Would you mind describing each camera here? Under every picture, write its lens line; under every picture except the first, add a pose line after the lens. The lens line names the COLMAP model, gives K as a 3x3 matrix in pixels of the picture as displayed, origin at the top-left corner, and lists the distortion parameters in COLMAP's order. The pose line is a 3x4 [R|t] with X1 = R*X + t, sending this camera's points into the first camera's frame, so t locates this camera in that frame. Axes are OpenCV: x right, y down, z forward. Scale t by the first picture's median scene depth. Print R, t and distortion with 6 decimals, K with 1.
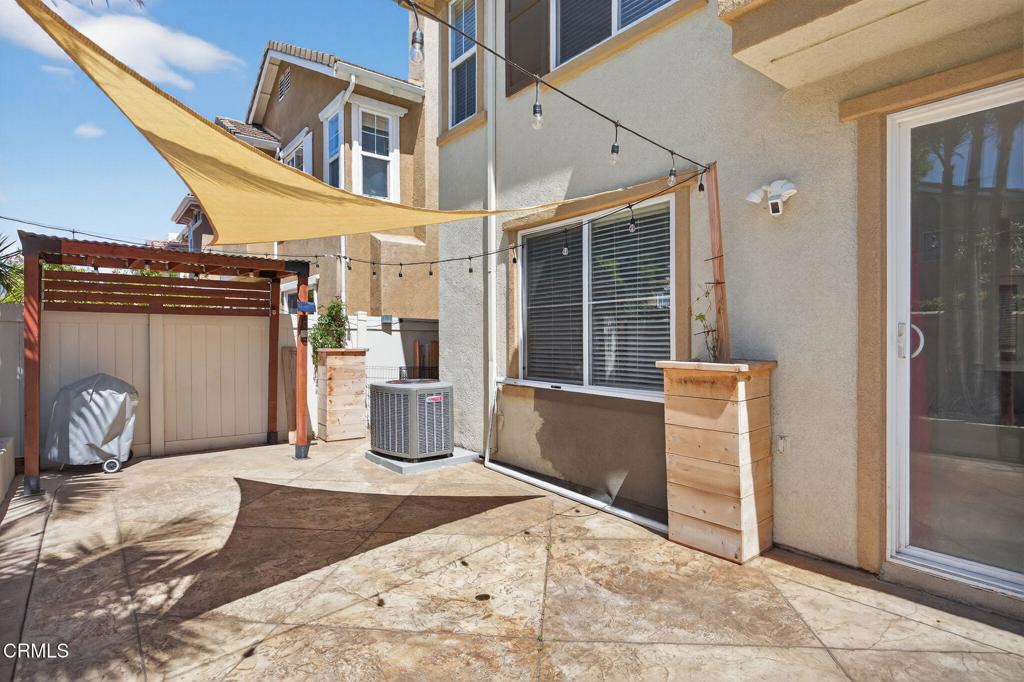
lens RADIAL K [[542.6, 0, 512.0], [0, 542.6, 341.0], [0, 0, 1]] dist [-0.011411, -0.000034]
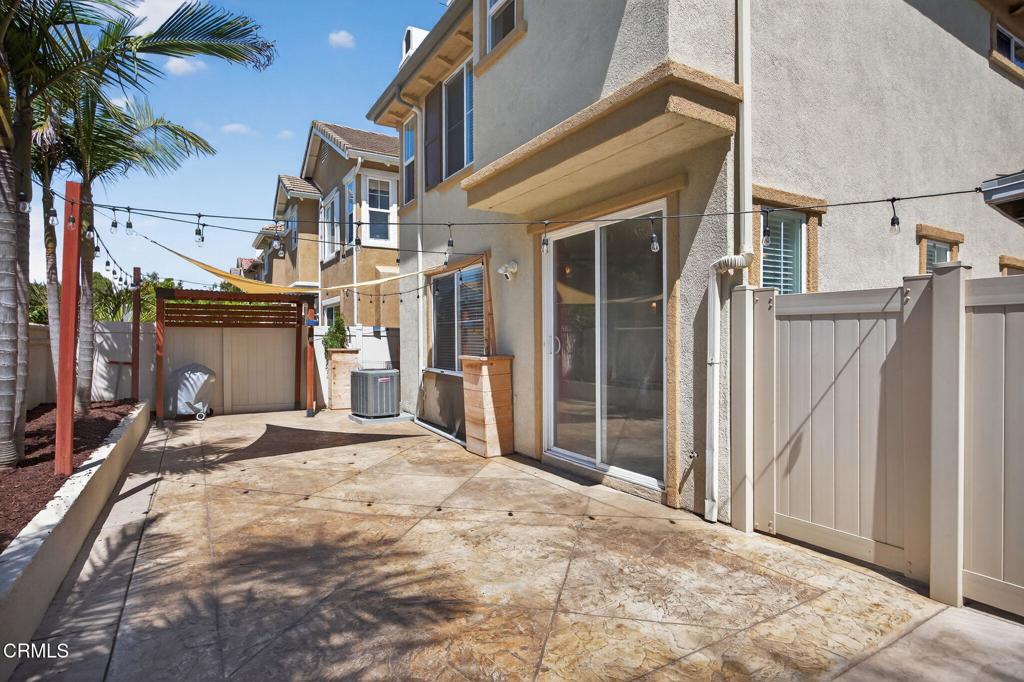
lens RADIAL K [[542.6, 0, 512.0], [0, 542.6, 341.0], [0, 0, 1]] dist [-0.011411, -0.000034]
pose [[0.990961, -0.001105, -0.134145, 0.445074], [0.001094, 0.999999, -0.000159, -0.008547], [0.134146, 0.000011, 0.990962, -0.542875]]
